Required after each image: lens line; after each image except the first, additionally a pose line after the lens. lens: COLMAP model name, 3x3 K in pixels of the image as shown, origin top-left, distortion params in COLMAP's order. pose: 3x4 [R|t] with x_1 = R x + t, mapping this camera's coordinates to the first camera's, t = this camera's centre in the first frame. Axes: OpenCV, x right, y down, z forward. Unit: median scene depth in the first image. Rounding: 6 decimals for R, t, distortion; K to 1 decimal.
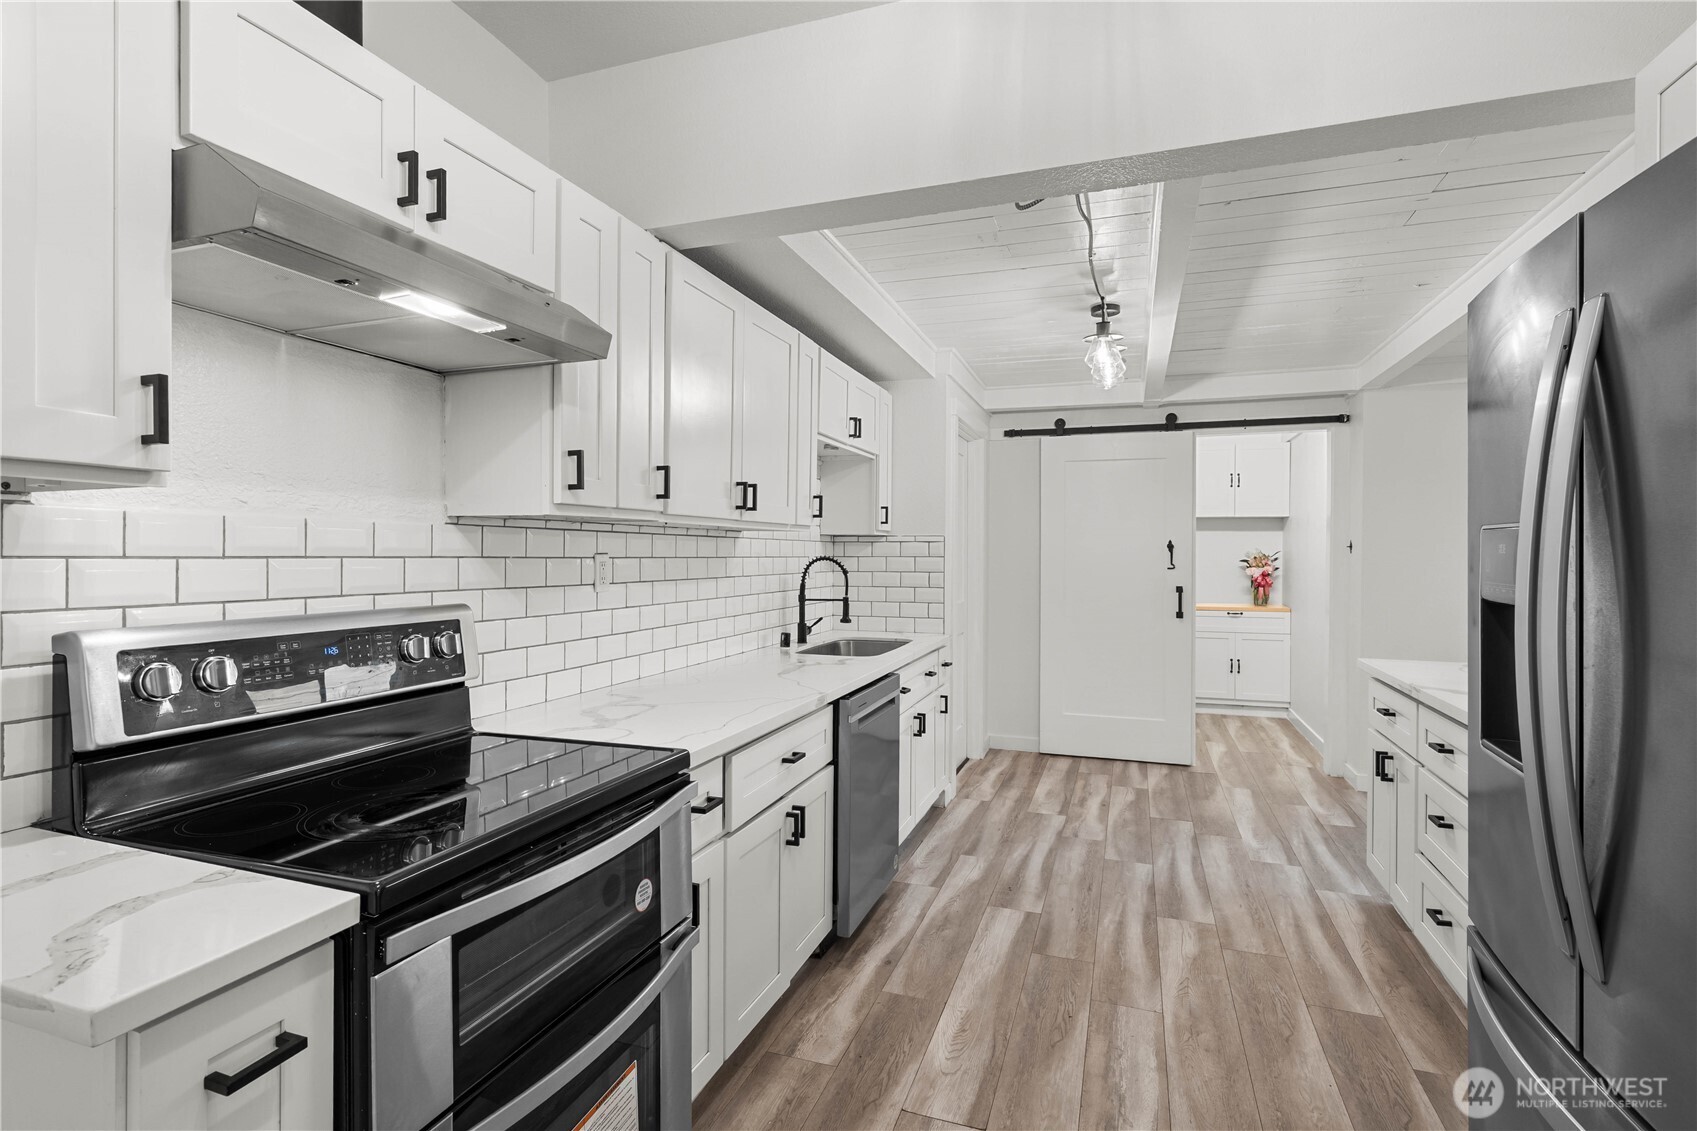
lens RADIAL K [[822.1, 0, 852.6], [0, 822.1, 559.0], [0, 0, 1]] dist [-0.023208, -0.000326]
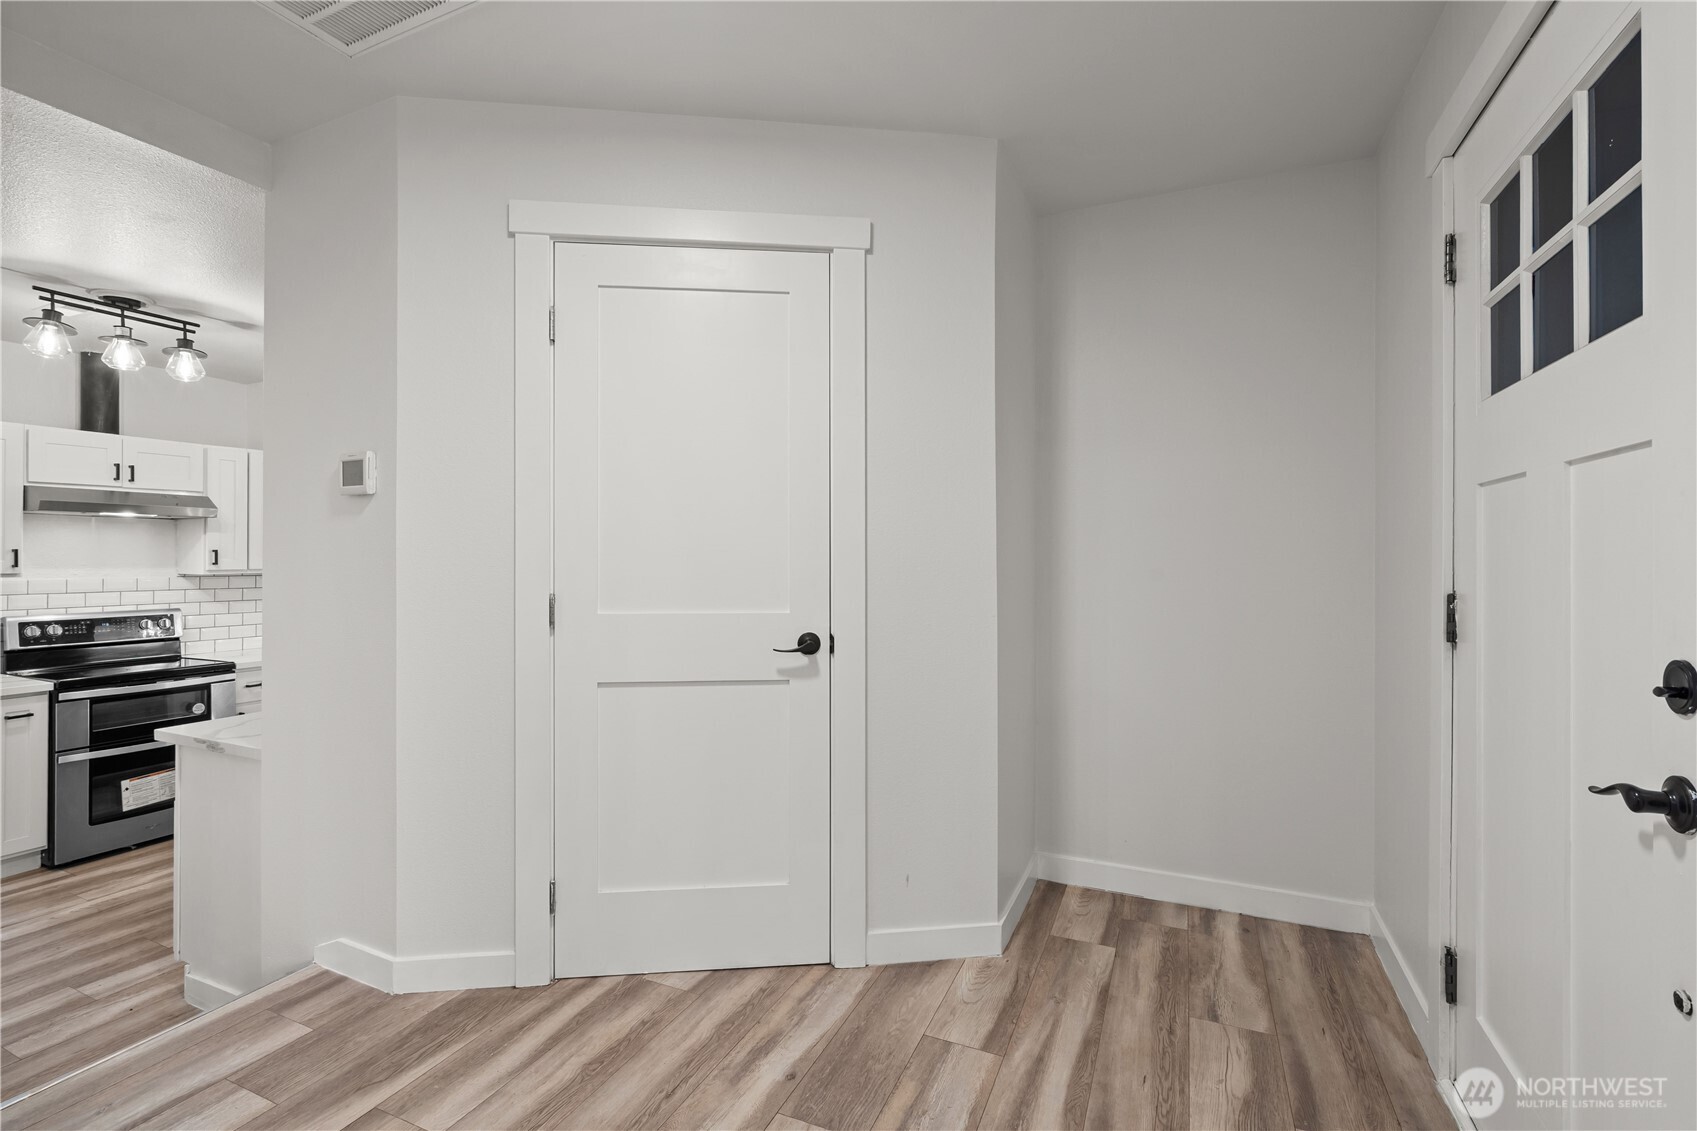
lens RADIAL K [[770.9, 0, 843.2], [0, 770.9, 565.0], [0, 0, 1]] dist [0.000647, 0.000529]
pose [[0.994844, 0.006808, -0.101187, 1.923894], [-0.005883, 0.999938, 0.009433, -0.120824], [0.101245, -0.008789, 0.994823, -1.262023]]
